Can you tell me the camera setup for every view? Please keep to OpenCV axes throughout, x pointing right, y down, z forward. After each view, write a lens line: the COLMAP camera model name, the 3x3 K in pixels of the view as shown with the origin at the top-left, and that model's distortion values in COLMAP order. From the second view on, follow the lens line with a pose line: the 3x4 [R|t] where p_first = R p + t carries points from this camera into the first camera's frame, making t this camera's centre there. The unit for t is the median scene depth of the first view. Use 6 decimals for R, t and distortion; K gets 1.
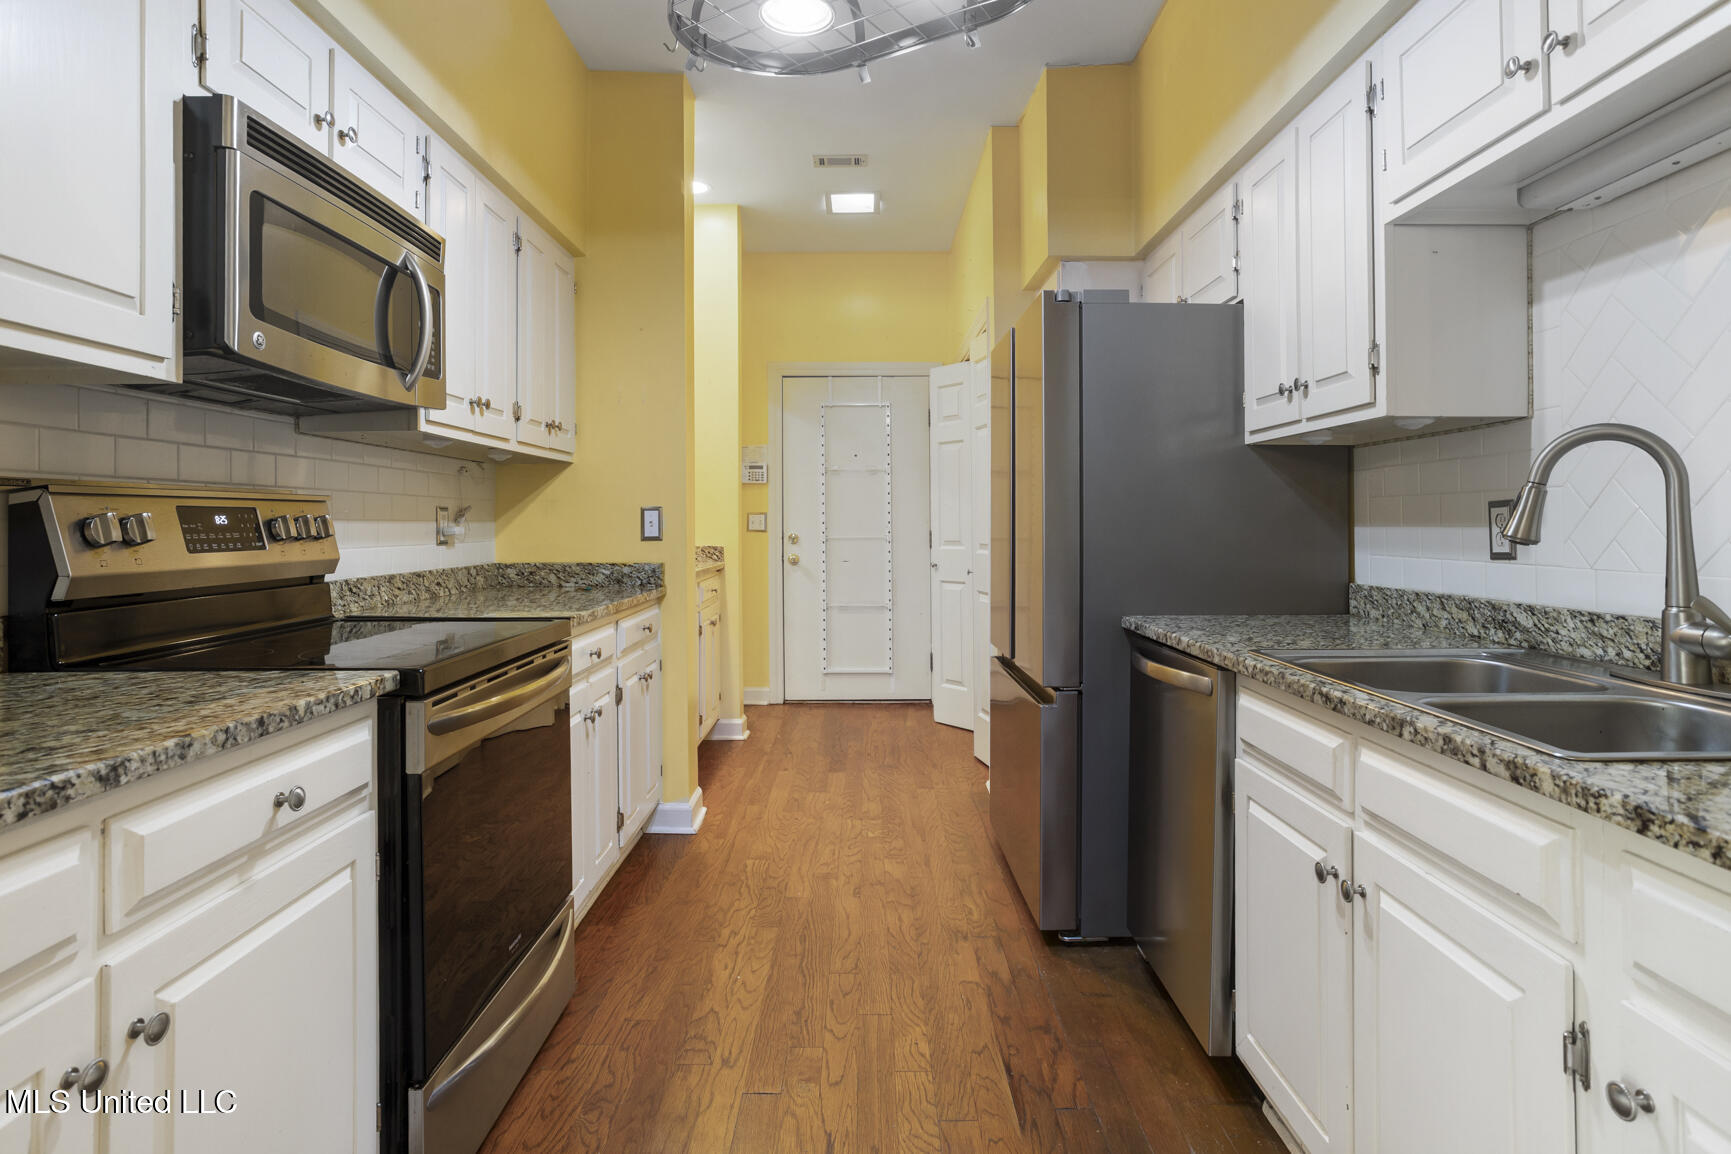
lens RADIAL K [[932.4, 0, 865.4], [0, 932.4, 546.9], [0, 0, 1]] dist [-0.050203, 0.033175]
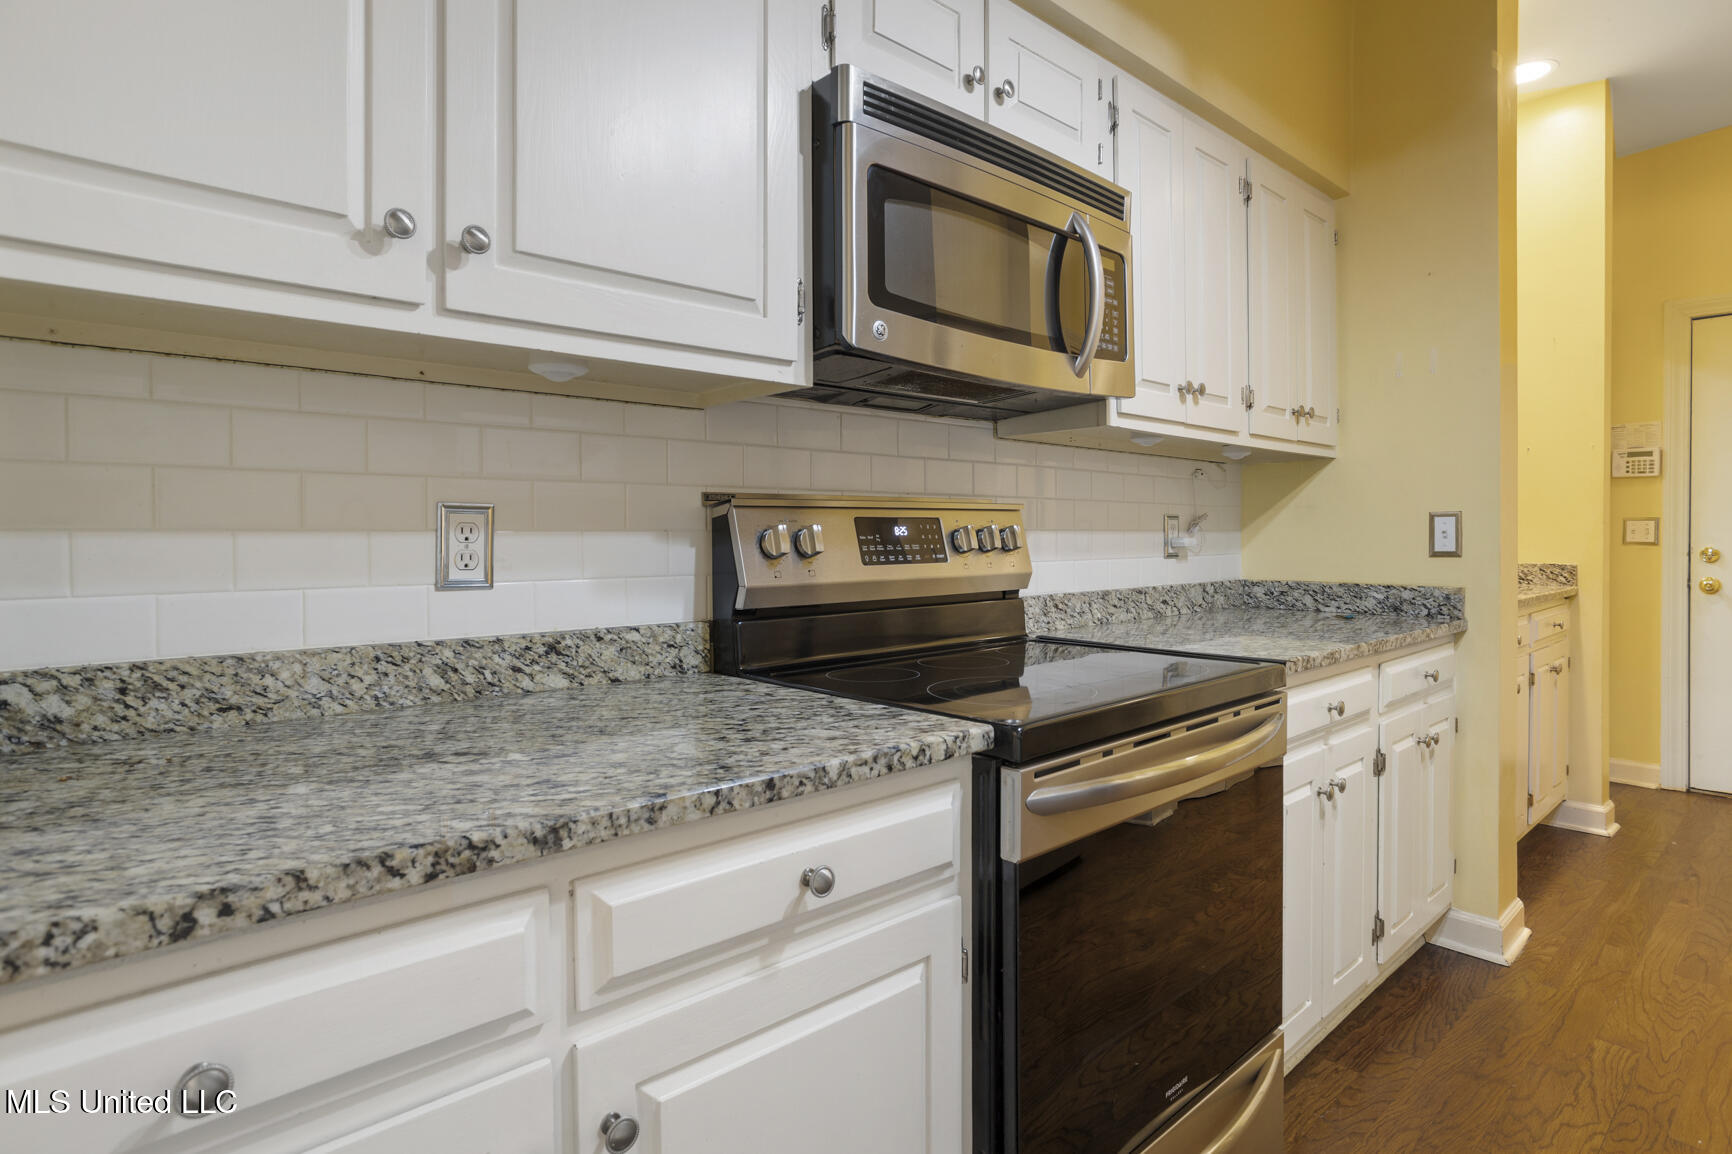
lens RADIAL K [[933.0, 0, 865.9], [0, 933.0, 546.9], [0, 0, 1]] dist [-0.050203, 0.033175]
pose [[0.675602, 0.011483, -0.737177, -0.000761], [-0.017881, 0.999840, -0.000812, -0.010288], [0.737050, 0.013730, 0.675699, 0.278836]]
